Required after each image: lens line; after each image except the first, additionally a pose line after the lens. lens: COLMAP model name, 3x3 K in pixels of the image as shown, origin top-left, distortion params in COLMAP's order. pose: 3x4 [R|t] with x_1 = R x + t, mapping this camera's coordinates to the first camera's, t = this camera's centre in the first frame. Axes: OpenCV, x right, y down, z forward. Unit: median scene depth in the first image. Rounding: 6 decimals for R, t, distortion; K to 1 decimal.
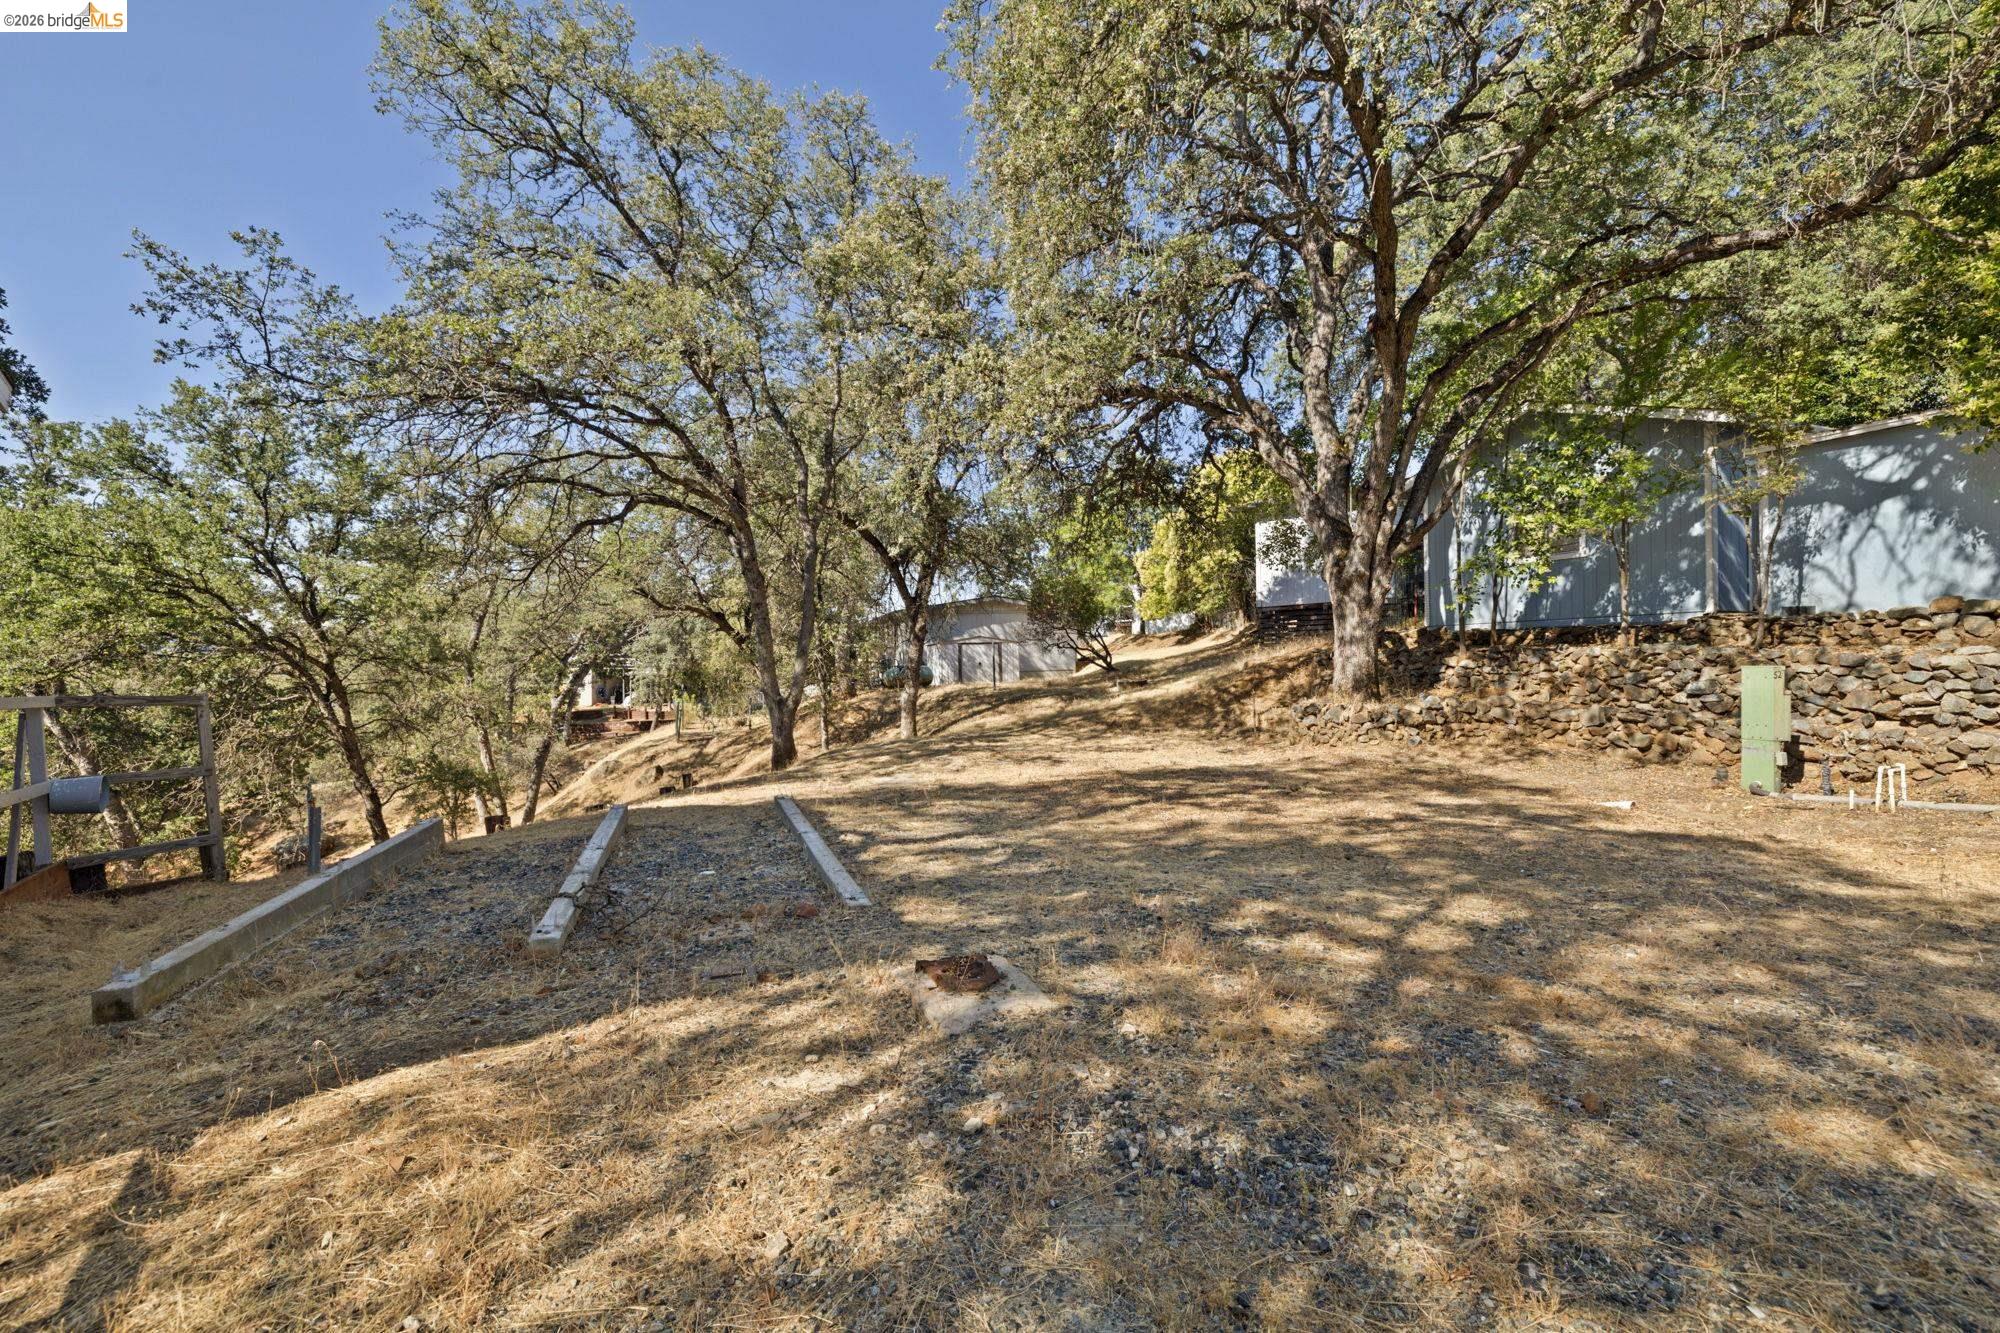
lens RADIAL K [[825.9, 0, 993.6], [0, 825.9, 669.9], [0, 0, 1]] dist [0.004128, 0.000318]
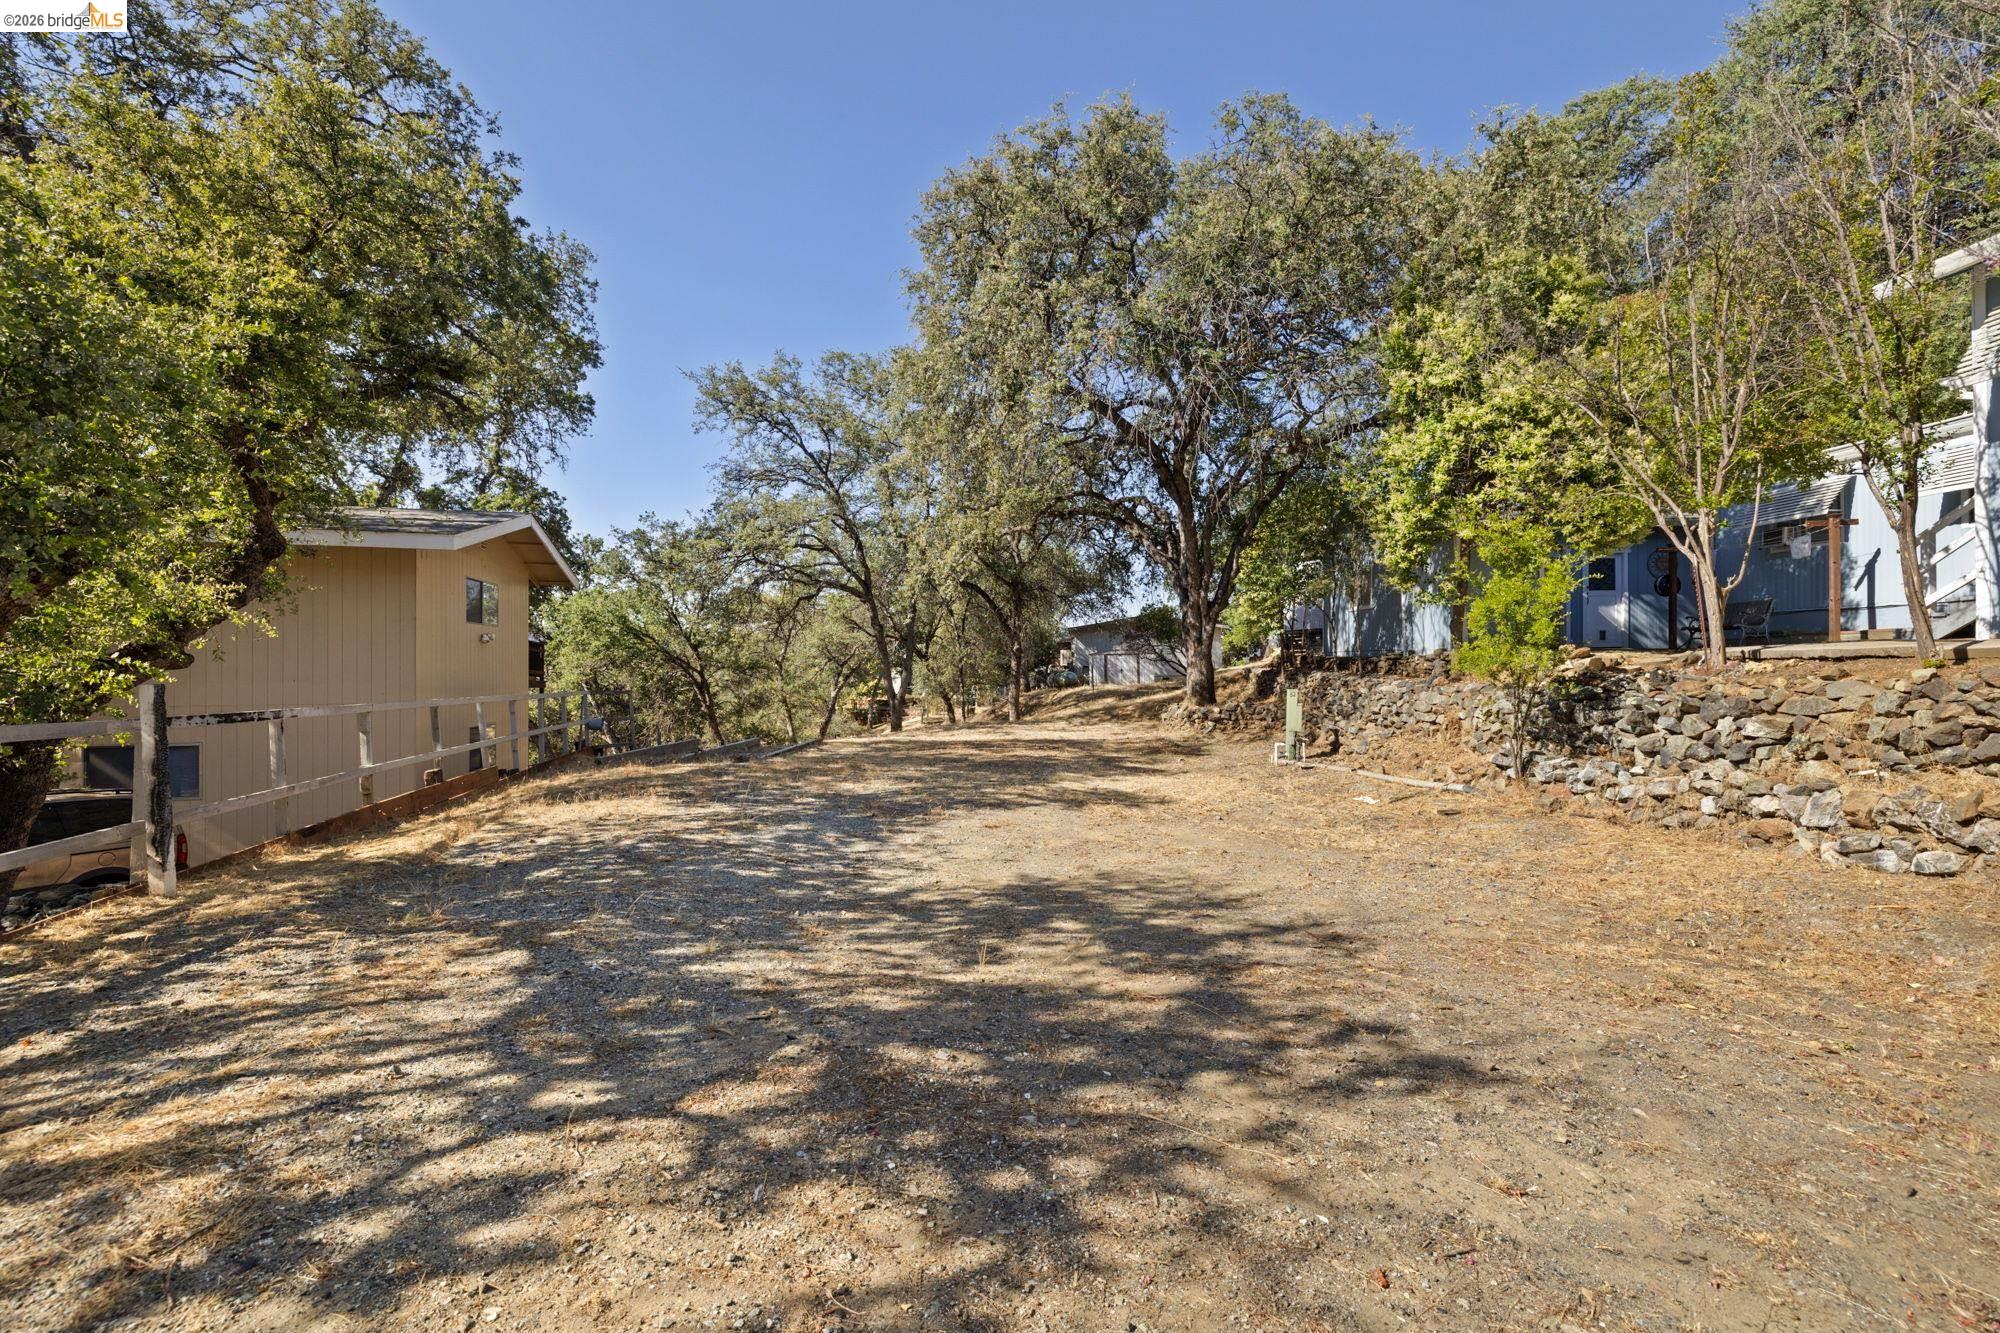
lens RADIAL K [[825.9, 0, 1006.9], [0, 825.9, 658.4], [0, 0, 1]] dist [0.004128, 0.000318]
pose [[0.927076, 0.001201, -0.374871, 0.571754], [-0.003192, 0.999984, -0.004690, -0.033259], [0.374859, 0.005544, 0.927065, -0.495742]]
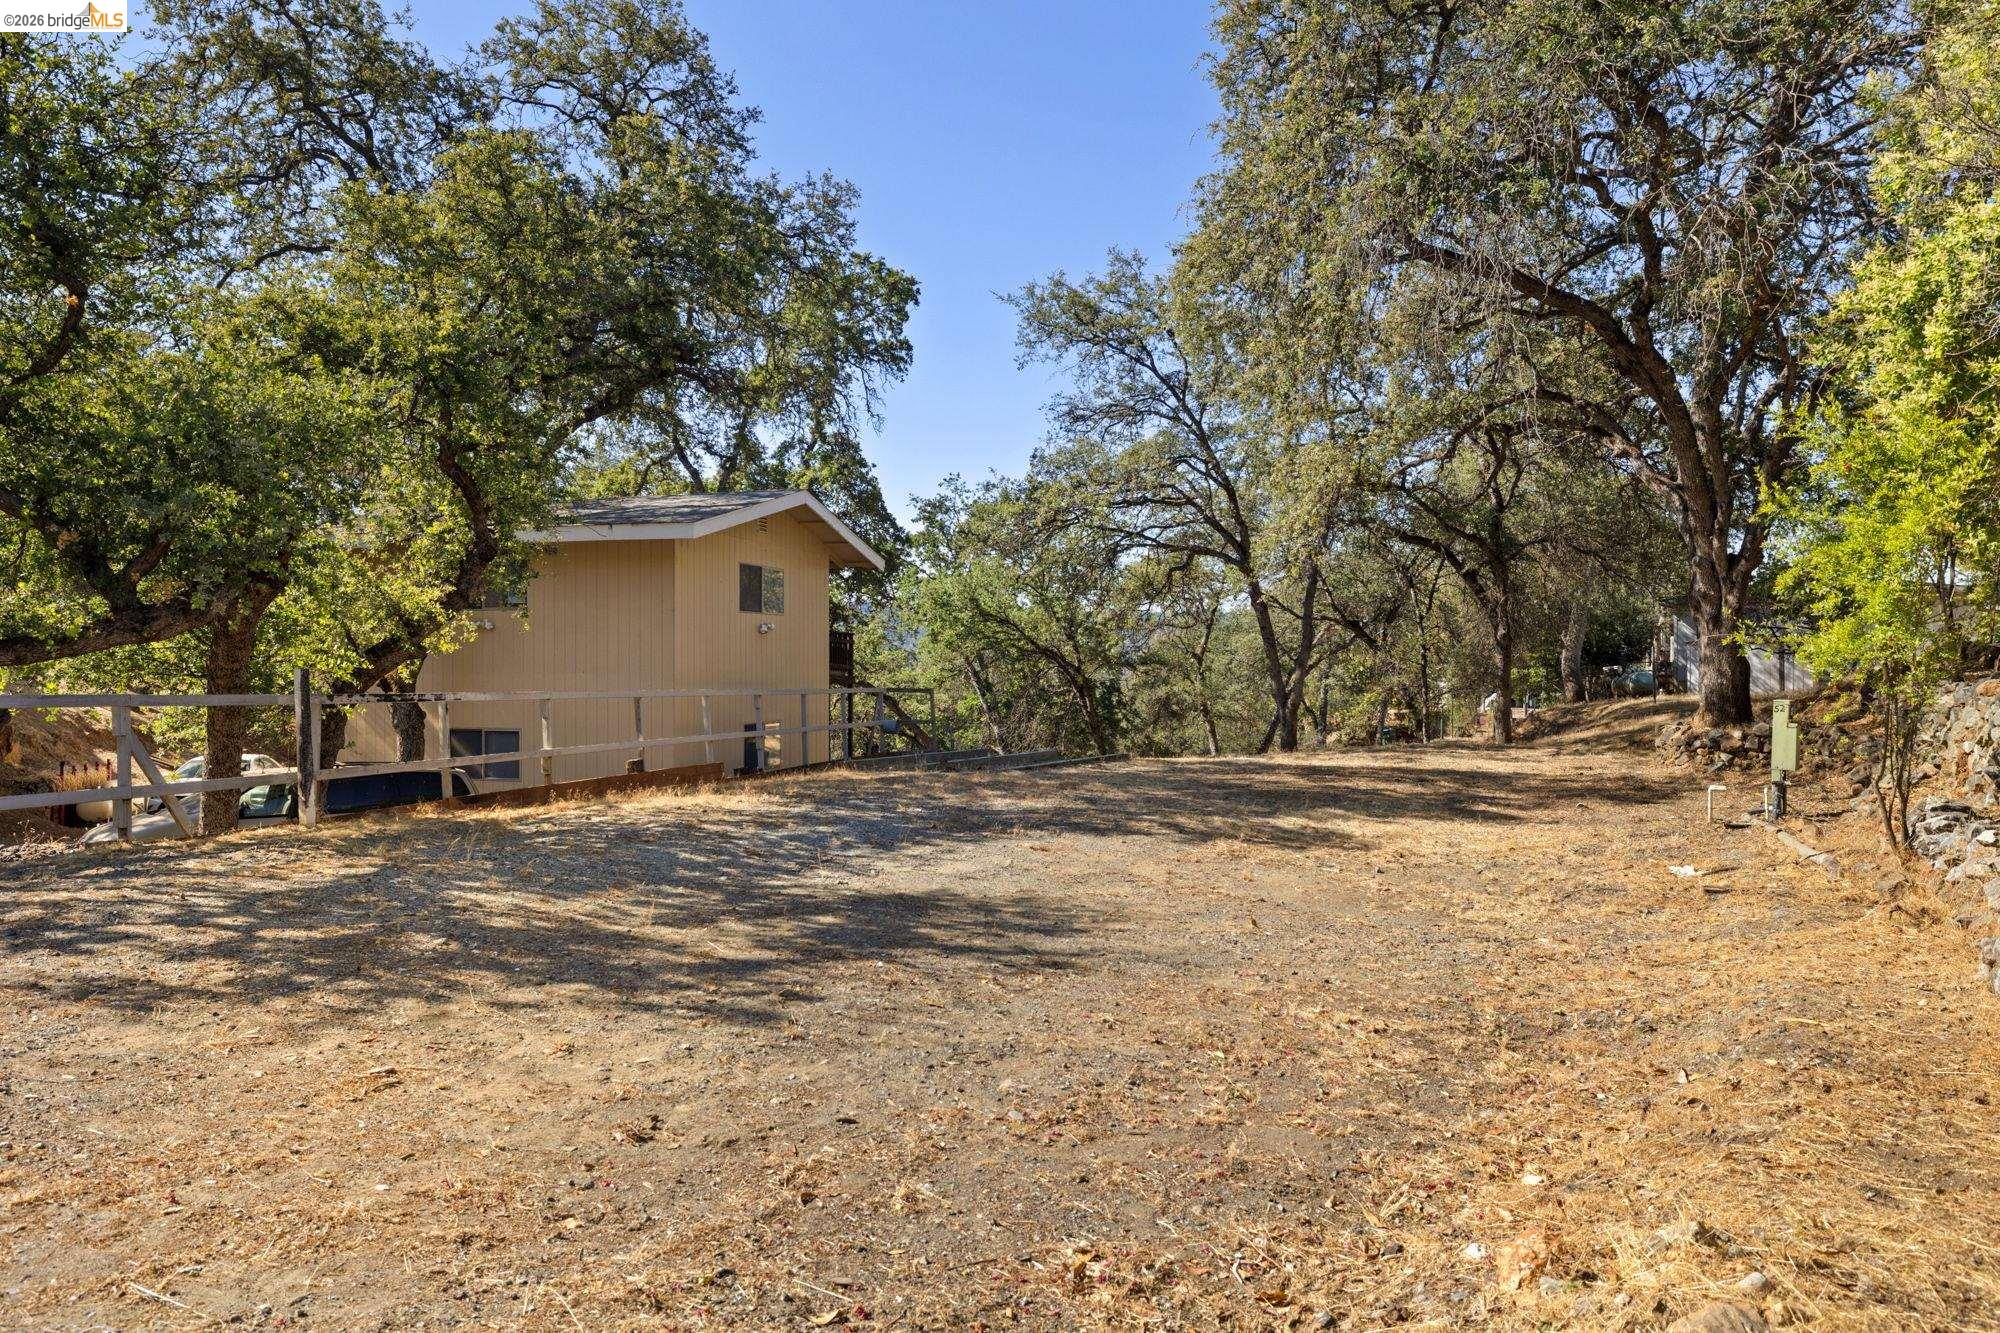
lens RADIAL K [[1210.3, 0, 1003.1], [0, 1210.3, 669.3], [0, 0, 1]] dist [-0.004398, 0.000134]
pose [[0.616612, 0.012272, -0.787172, 0.851790], [-0.004000, 0.999914, 0.012456, -0.032732], [0.787257, -0.004532, 0.616608, -0.426314]]
